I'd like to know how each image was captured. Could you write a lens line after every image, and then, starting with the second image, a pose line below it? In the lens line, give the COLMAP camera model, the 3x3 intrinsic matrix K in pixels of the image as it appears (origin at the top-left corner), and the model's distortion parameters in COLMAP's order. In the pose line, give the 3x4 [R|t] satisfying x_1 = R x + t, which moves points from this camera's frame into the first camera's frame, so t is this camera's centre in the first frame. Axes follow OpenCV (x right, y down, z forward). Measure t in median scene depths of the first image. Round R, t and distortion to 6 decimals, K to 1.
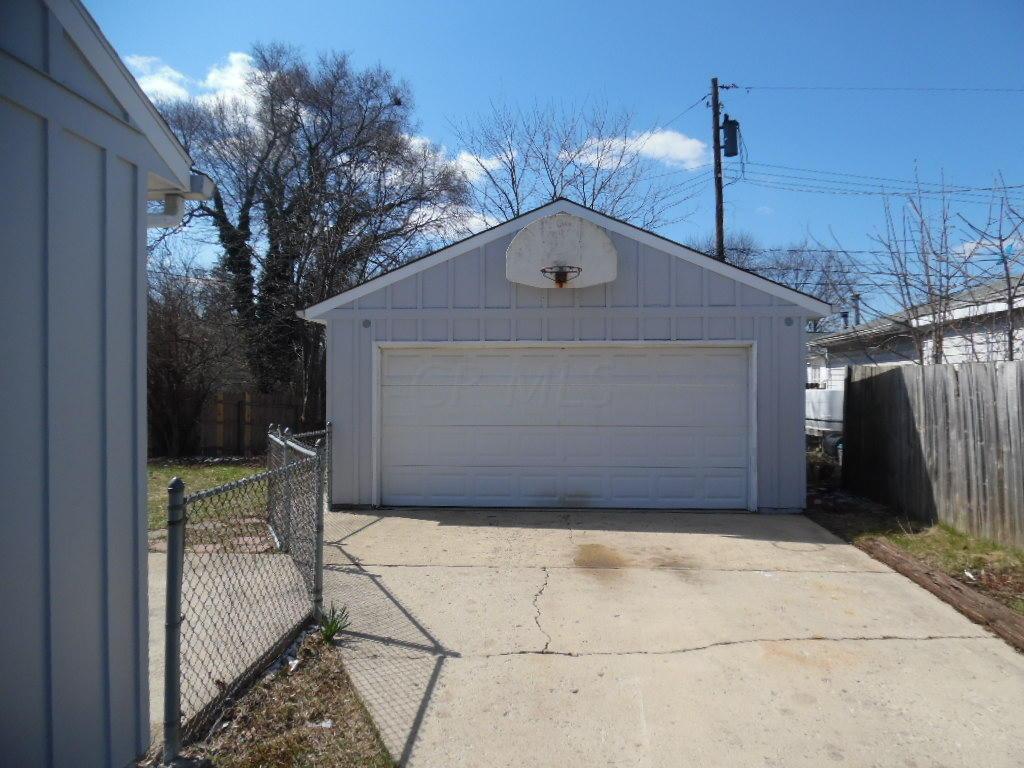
lens RADIAL K [[711.6, 0, 512.0], [0, 711.6, 384.0], [0, 0, 1]] dist [-0.019304, -0.002112]
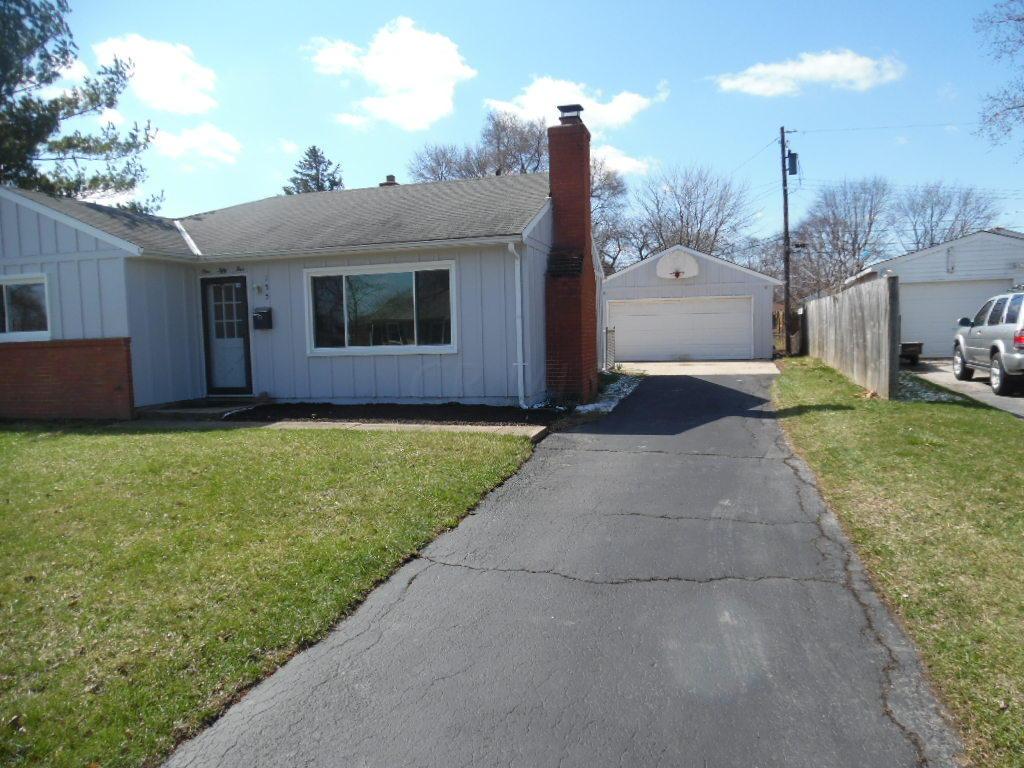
lens RADIAL K [[711.6, 0, 512.0], [0, 711.6, 384.0], [0, 0, 1]] dist [-0.019304, -0.002112]
pose [[0.979824, -0.013234, -0.199423, -0.006121], [0.027980, 0.997062, 0.071306, 0.023801], [0.197894, -0.075447, 0.977316, -0.765520]]
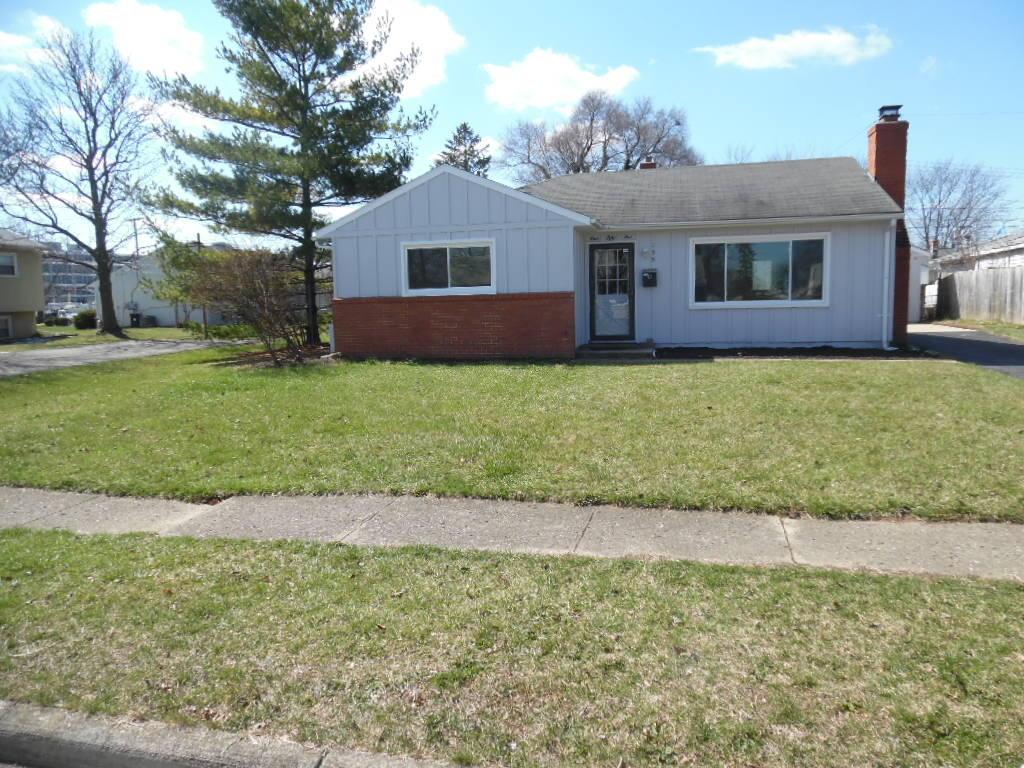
lens RADIAL K [[711.6, 0, 512.0], [0, 711.6, 384.0], [0, 0, 1]] dist [-0.019304, -0.002112]
pose [[0.986540, -0.004434, -0.163458, -0.343852], [0.022786, 0.993607, 0.110571, 0.029620], [0.161923, -0.112807, 0.980334, -0.964659]]
